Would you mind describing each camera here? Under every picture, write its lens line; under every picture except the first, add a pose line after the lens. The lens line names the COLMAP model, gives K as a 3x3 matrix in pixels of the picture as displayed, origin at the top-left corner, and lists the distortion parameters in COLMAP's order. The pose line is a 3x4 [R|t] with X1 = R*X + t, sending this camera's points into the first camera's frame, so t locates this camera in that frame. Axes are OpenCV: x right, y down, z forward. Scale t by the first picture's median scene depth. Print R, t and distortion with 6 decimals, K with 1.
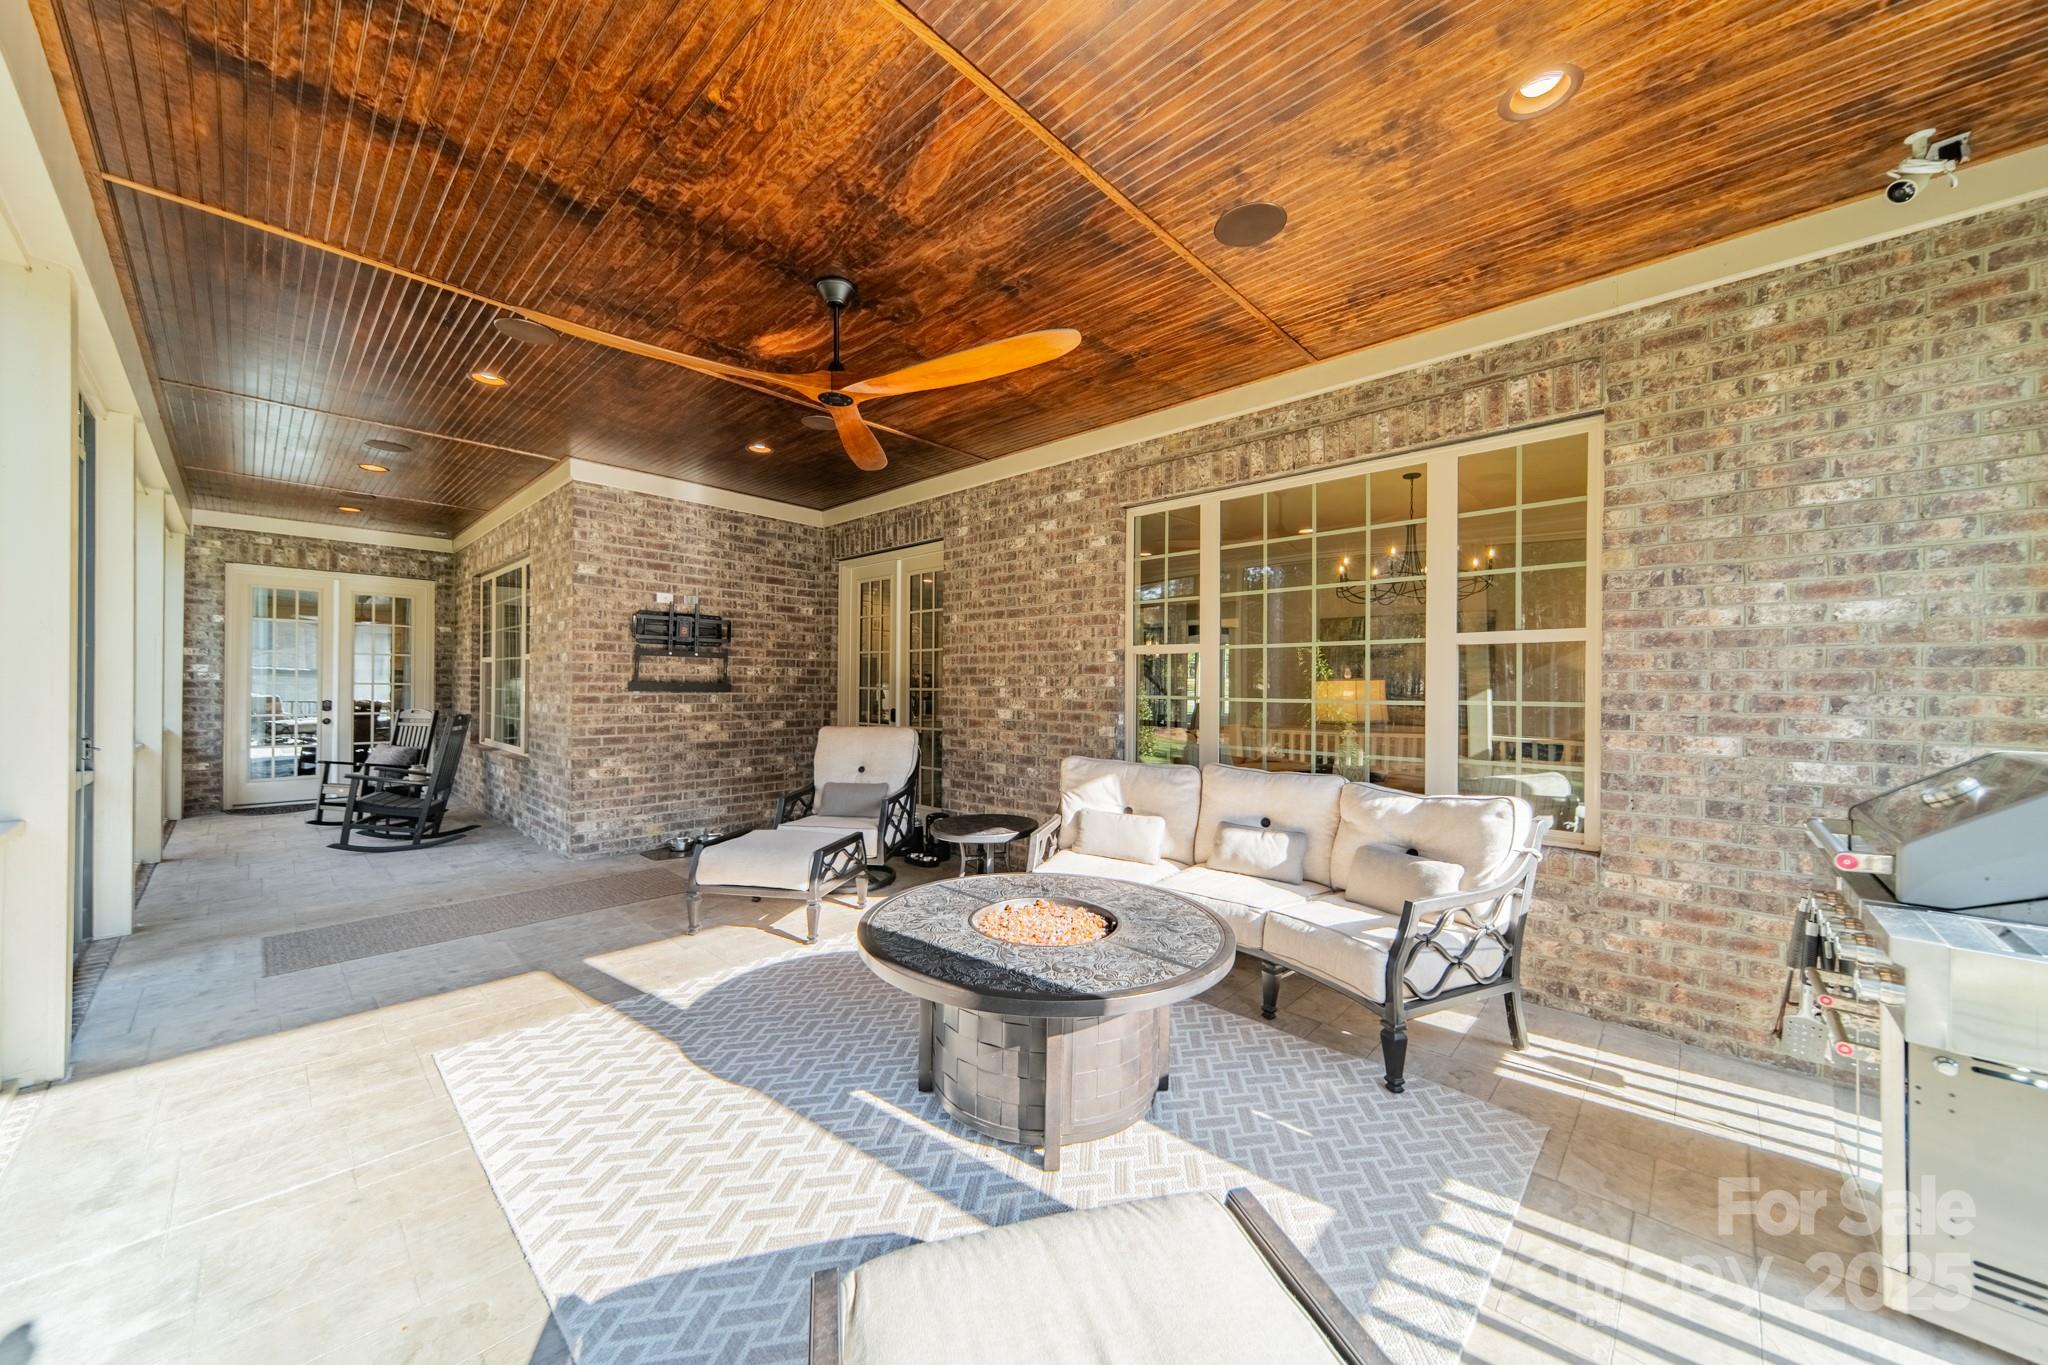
lens RADIAL K [[725.3, 0, 1027.7], [0, 725.3, 684.3], [0, 0, 1]] dist [0.005576, -0.000139]
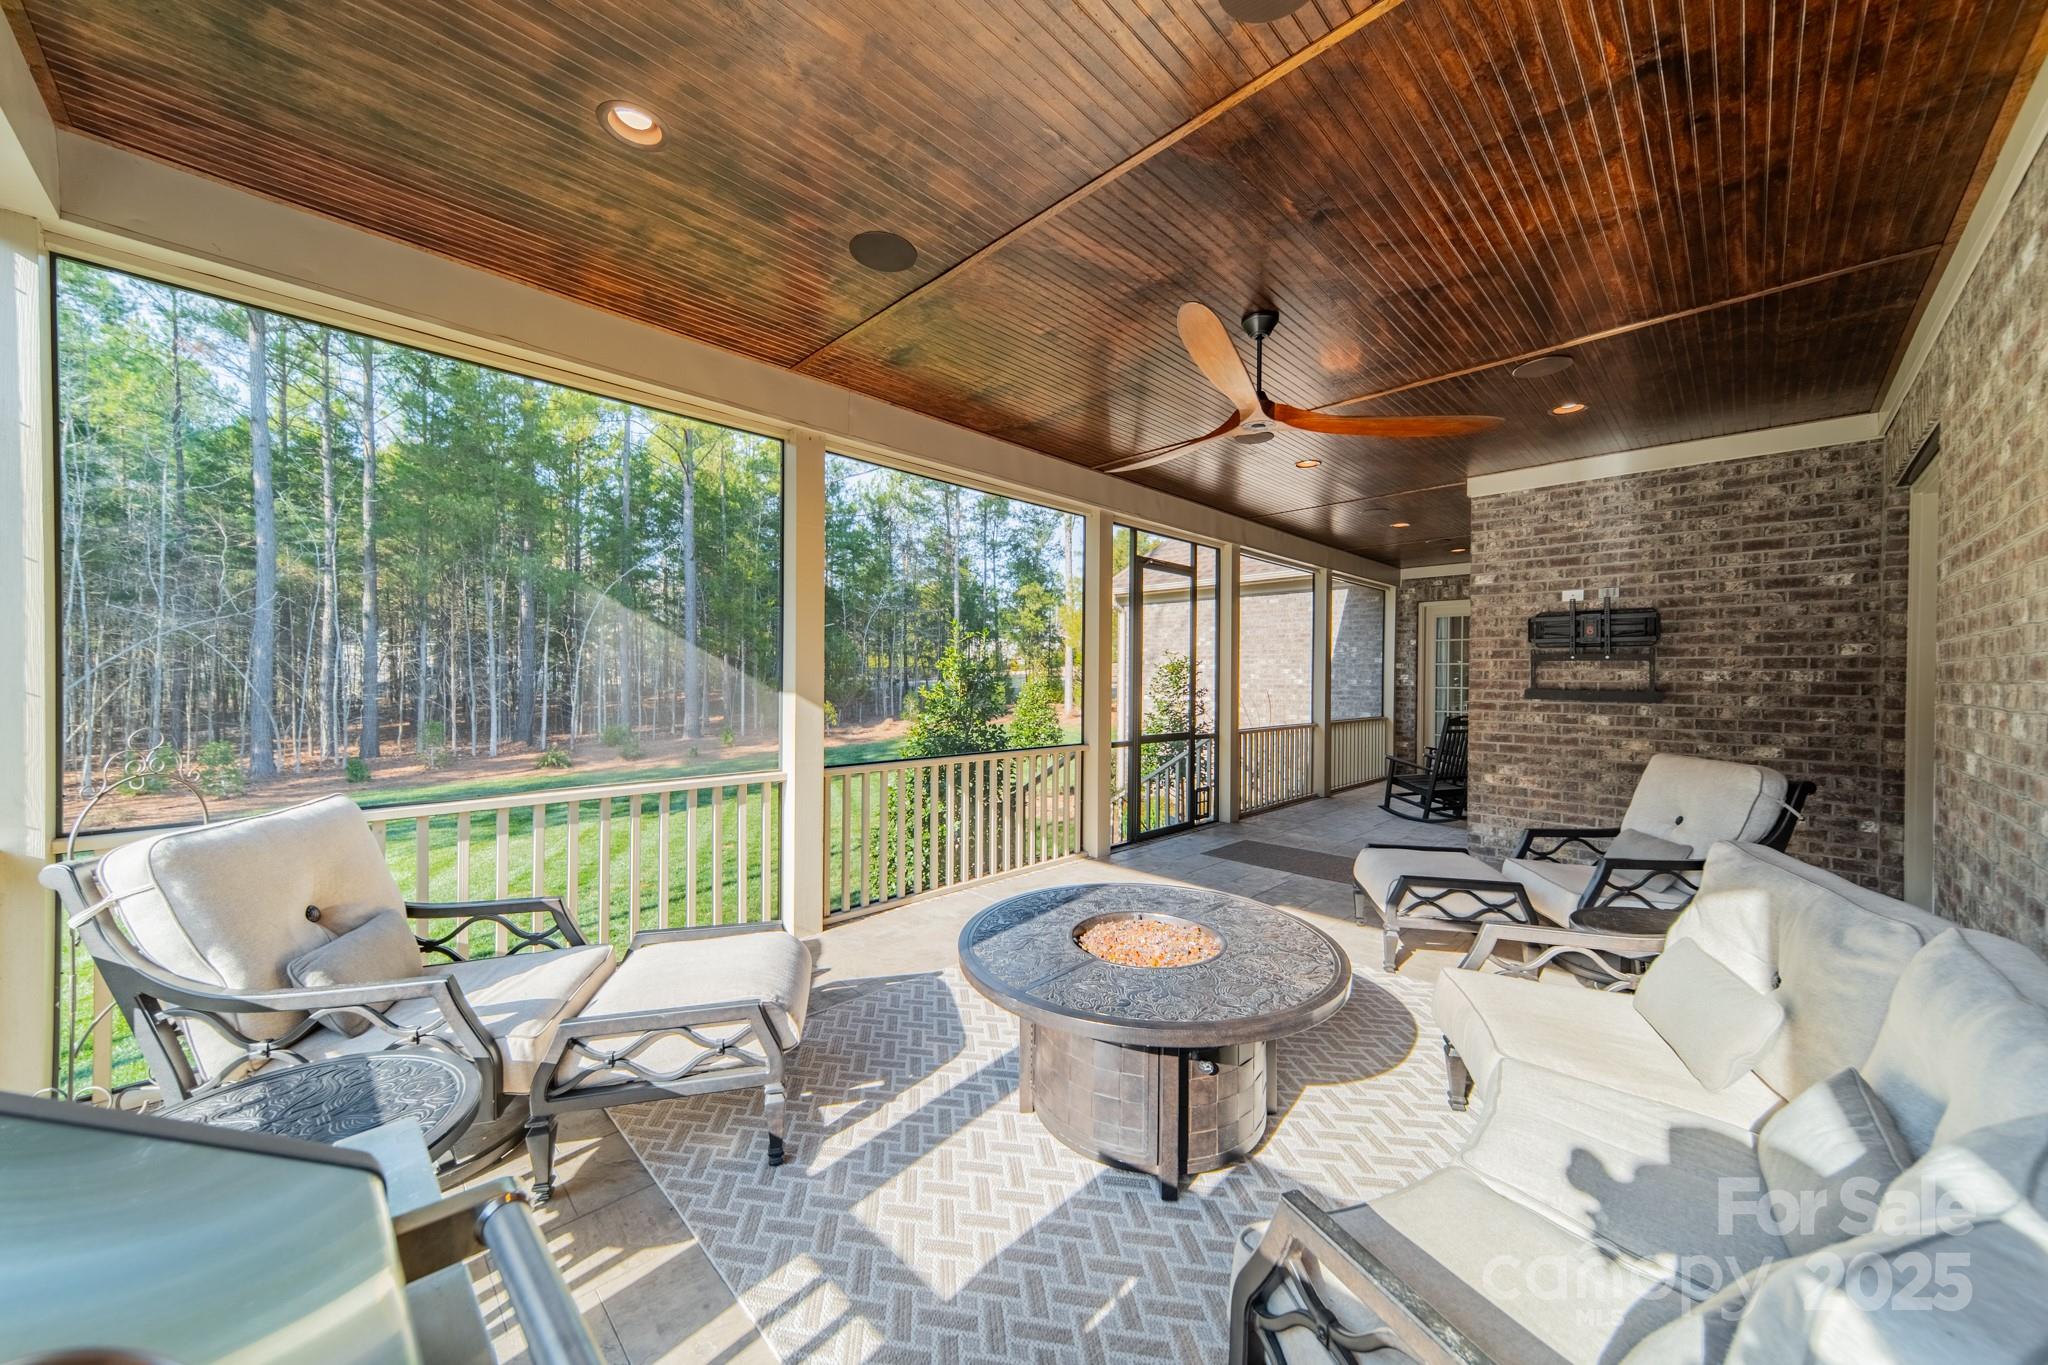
lens RADIAL K [[725.3, 0, 1027.8], [0, 725.3, 682.0], [0, 0, 1]] dist [0.005576, -0.000139]
pose [[-0.031360, -0.001778, -0.999507, 0.412702], [-0.005583, 0.999983, -0.001604, -0.007186], [0.999493, 0.005530, -0.031370, 0.356275]]
